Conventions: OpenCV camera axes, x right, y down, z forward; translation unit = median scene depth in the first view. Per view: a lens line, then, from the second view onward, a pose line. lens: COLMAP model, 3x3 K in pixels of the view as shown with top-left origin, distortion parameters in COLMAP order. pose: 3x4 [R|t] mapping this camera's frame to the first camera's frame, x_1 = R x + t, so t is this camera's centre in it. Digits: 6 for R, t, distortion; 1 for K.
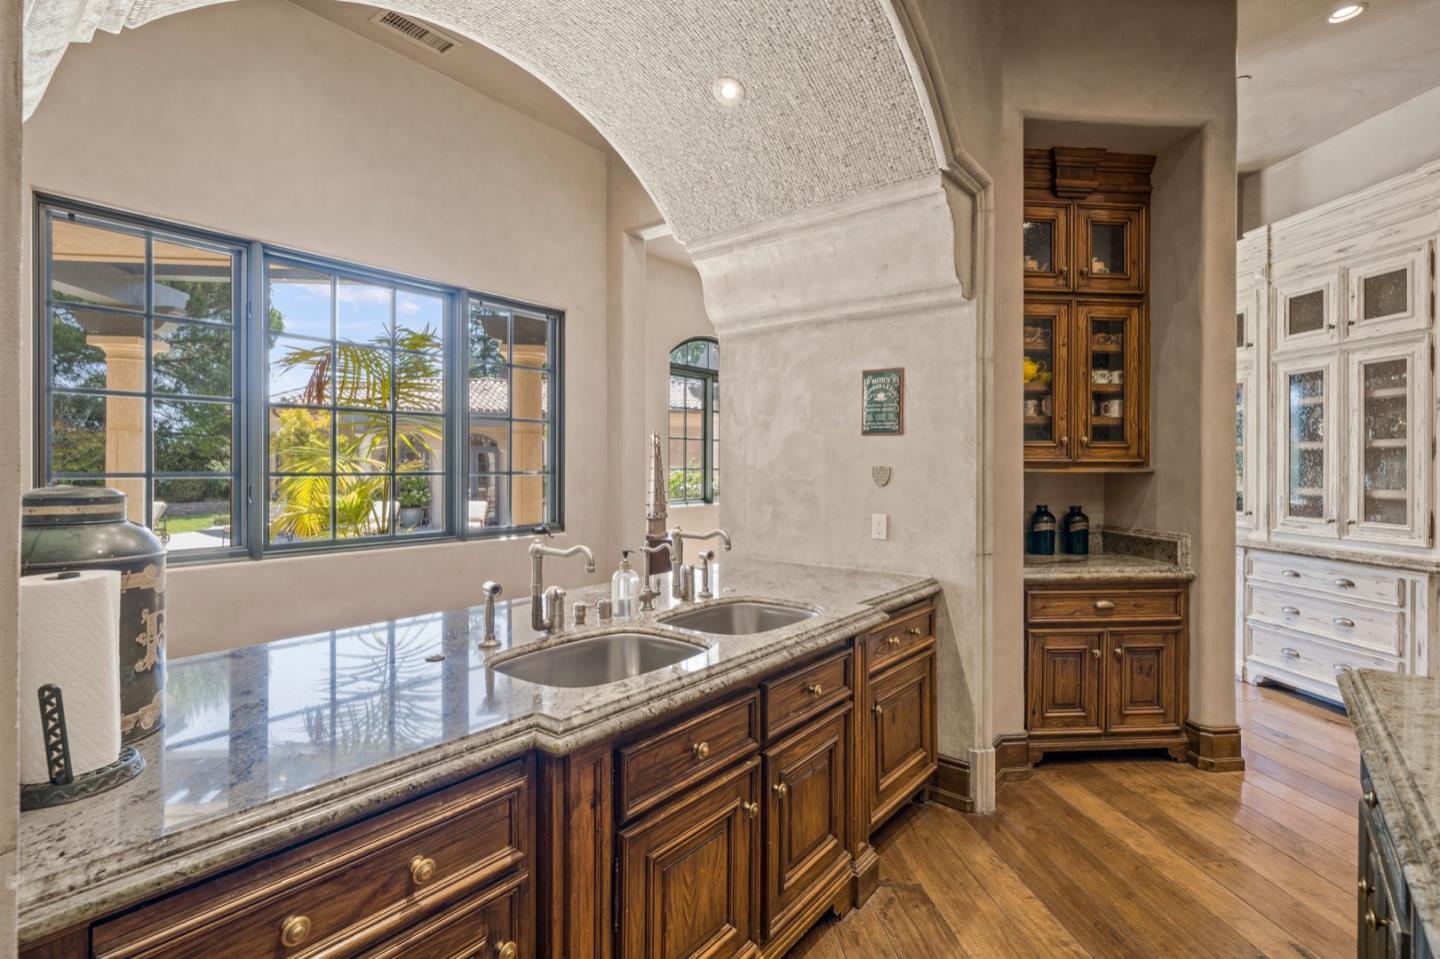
lens RADIAL K [[640.7, 0, 720.0], [0, 640.7, 479.5], [0, 0, 1]] dist [-0.000287, -0.000102]
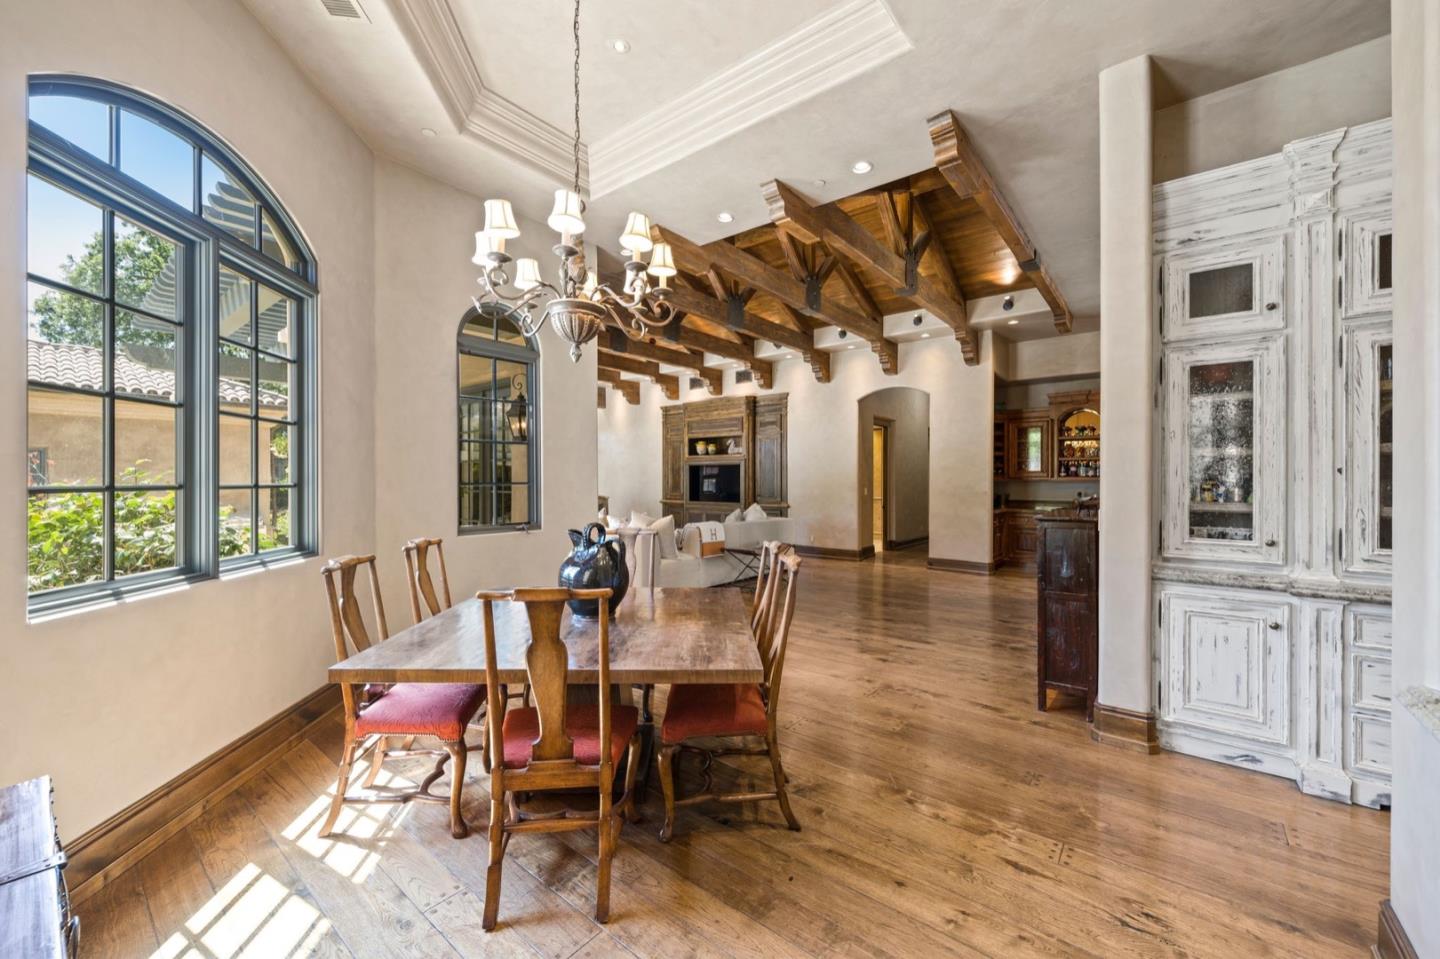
lens RADIAL K [[536.2, 0, 720.0], [0, 536.2, 479.5], [0, 0, 1]] dist [-0.003275, -0.000177]
pose [[0.724449, -0.005841, 0.689304, -0.022764], [0.013477, 0.999893, -0.005692, -0.022603], [-0.689197, 0.013414, 0.724450, 0.931582]]
